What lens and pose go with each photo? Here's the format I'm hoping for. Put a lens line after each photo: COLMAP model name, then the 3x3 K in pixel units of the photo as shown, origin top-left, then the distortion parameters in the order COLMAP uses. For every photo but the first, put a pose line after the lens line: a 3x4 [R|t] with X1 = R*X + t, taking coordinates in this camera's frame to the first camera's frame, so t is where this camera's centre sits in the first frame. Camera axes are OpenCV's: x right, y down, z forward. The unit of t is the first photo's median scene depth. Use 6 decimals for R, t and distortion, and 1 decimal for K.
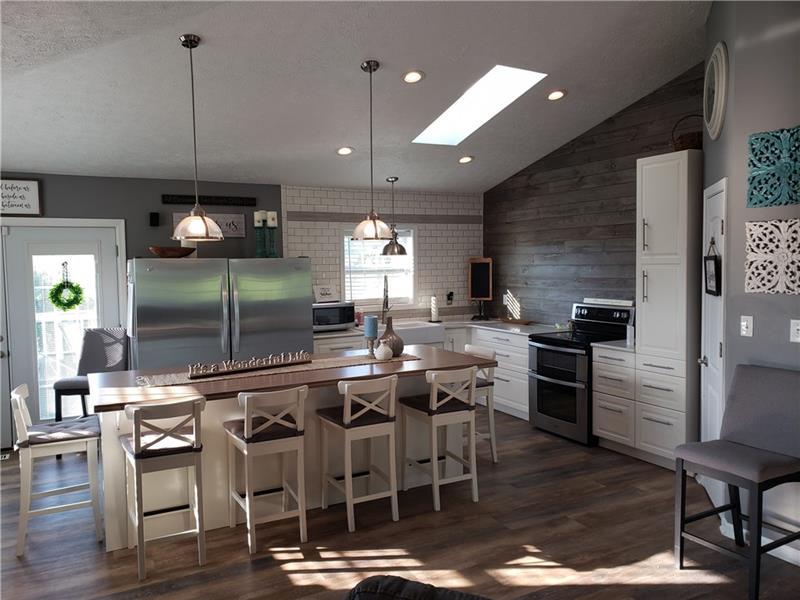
lens RADIAL K [[612.2, 0, 403.8], [0, 612.2, 300.4], [0, 0, 1]] dist [0.101826, -0.205939]
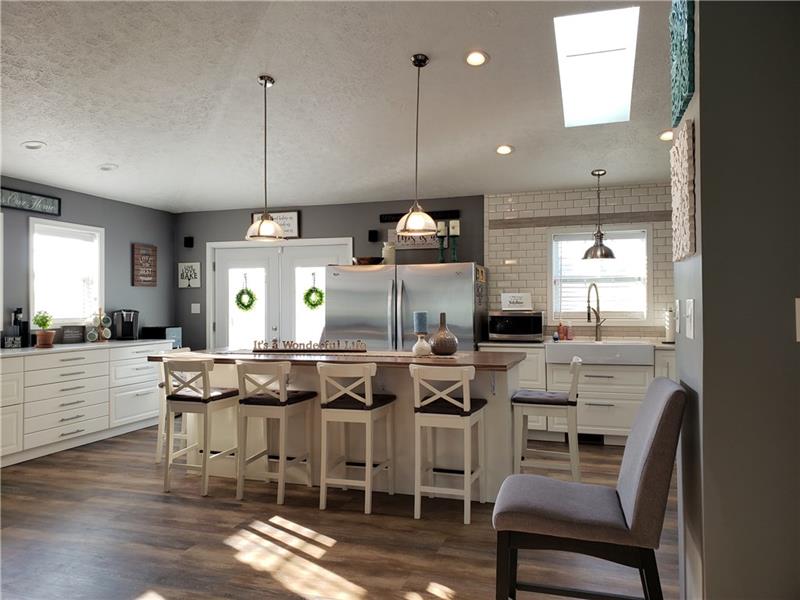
lens RADIAL K [[624.7, 0, 396.4], [0, 624.7, 298.4], [0, 0, 1]] dist [0.006800, 0.010167]
pose [[0.694688, 0.002233, -0.719308, 0.451725], [-0.049096, 0.997810, -0.044318, 0.036399], [0.717634, 0.066102, 0.693277, 0.202306]]
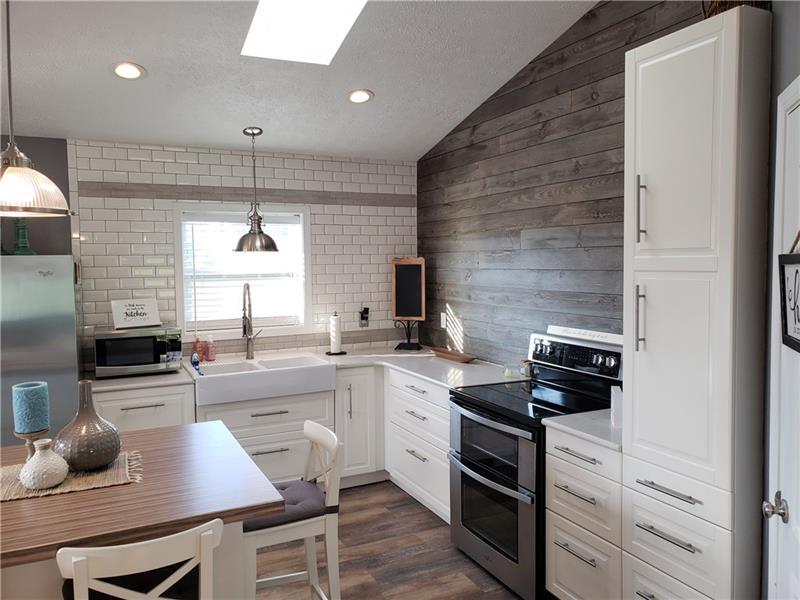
lens RADIAL K [[617.6, 0, 397.5], [0, 617.6, 295.6], [0, 0, 1]] dist [0.076798, -0.065074]
pose [[0.998910, 0.007451, -0.046088, 0.172225], [-0.007813, 0.999940, -0.007689, -0.026396], [0.046028, 0.008041, 0.998908, 0.390970]]
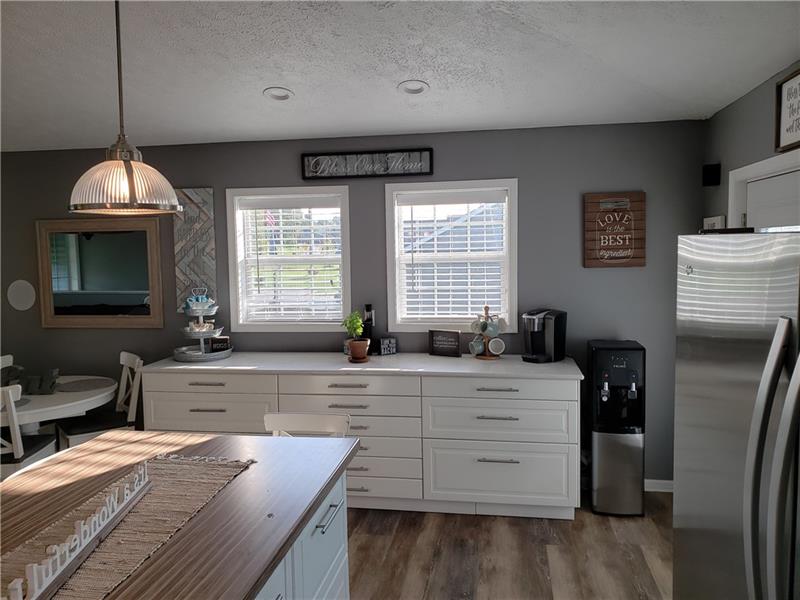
lens RADIAL K [[617.6, 0, 397.5], [0, 617.6, 295.6], [0, 0, 1]] dist [0.076798, -0.065074]
pose [[-0.619583, 0.085830, -0.780224, -0.043721], [-0.020858, 0.991852, 0.125674, -0.060195], [0.784654, 0.094140, -0.612745, 0.880832]]
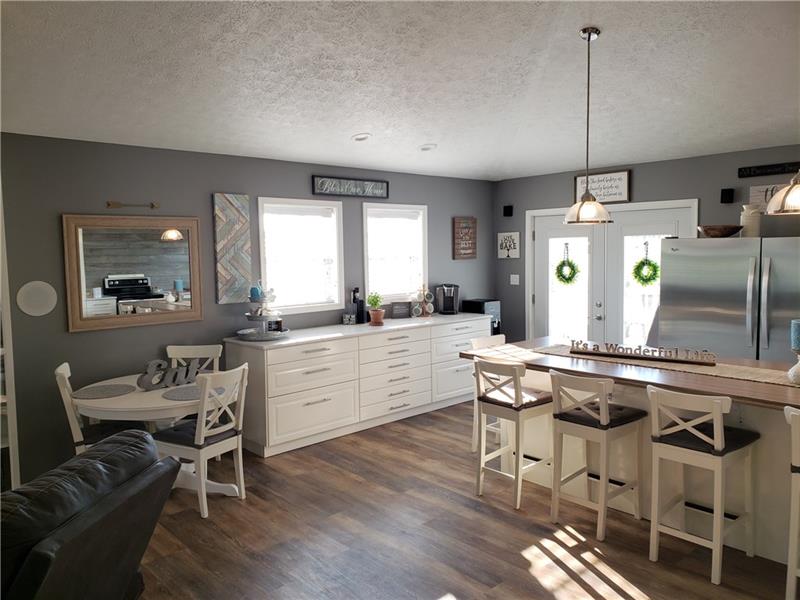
lens RADIAL K [[617.6, 0, 397.5], [0, 617.6, 295.6], [0, 0, 1]] dist [0.076798, -0.065074]
pose [[0.253447, 0.083939, -0.963701, 0.381952], [-0.045788, 0.996153, 0.074724, -0.025774], [0.966265, 0.025187, 0.256315, 0.252284]]
